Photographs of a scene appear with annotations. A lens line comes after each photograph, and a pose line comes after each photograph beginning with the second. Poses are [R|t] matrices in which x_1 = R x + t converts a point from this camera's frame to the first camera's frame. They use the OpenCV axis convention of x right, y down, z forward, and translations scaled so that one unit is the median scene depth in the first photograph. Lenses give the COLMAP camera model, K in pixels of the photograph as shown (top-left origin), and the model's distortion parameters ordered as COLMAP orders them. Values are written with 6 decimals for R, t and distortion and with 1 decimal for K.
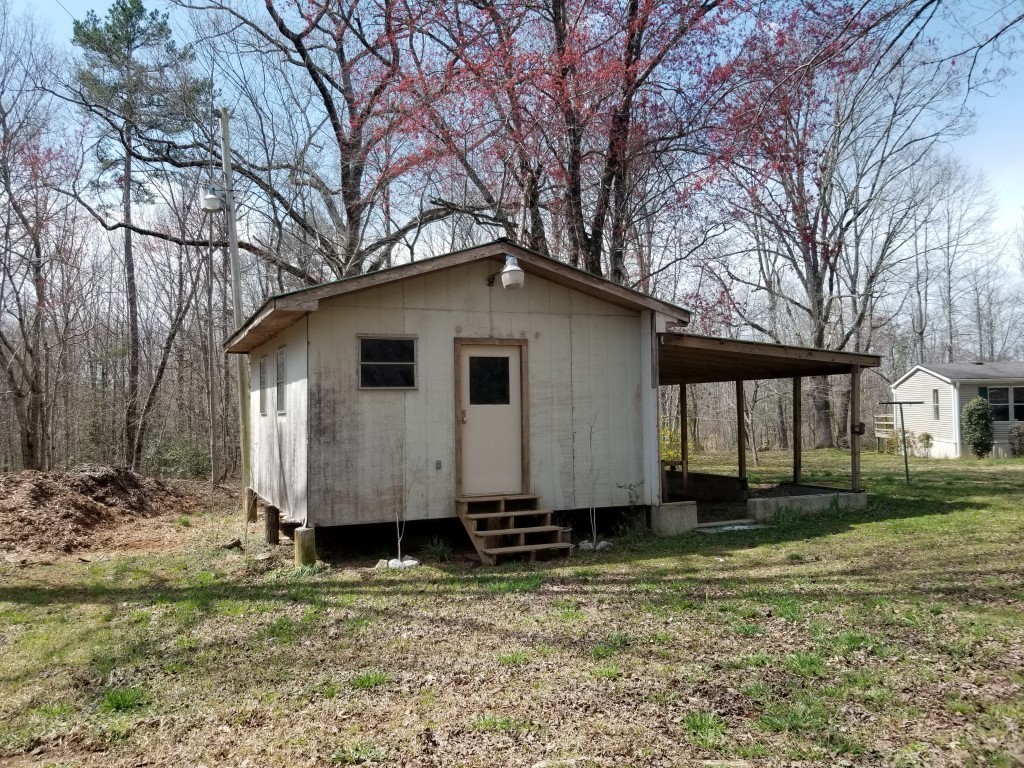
lens RADIAL K [[792.6, 0, 512.0], [0, 792.6, 384.0], [0, 0, 1]] dist [0.005350, -0.070782]
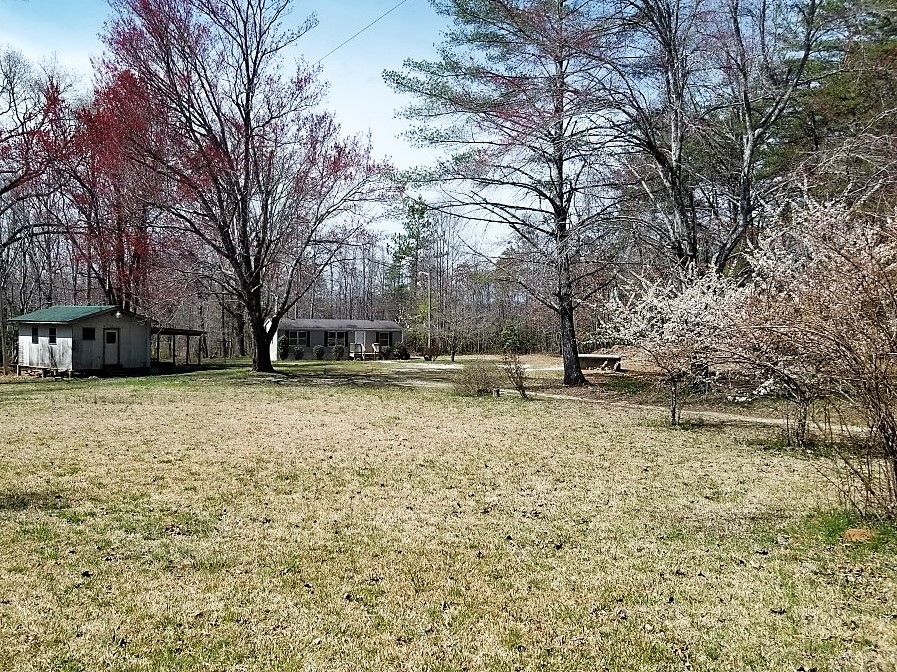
lens RADIAL K [[694.3, 0, 448.5], [0, 694.3, 336.0], [0, 0, 1]] dist [0.005350, -0.070782]
pose [[0.812285, 0.026991, 0.582636, -0.757350], [-0.055342, 0.997989, 0.030923, -0.241028], [-0.580629, -0.057362, 0.812145, -3.257516]]
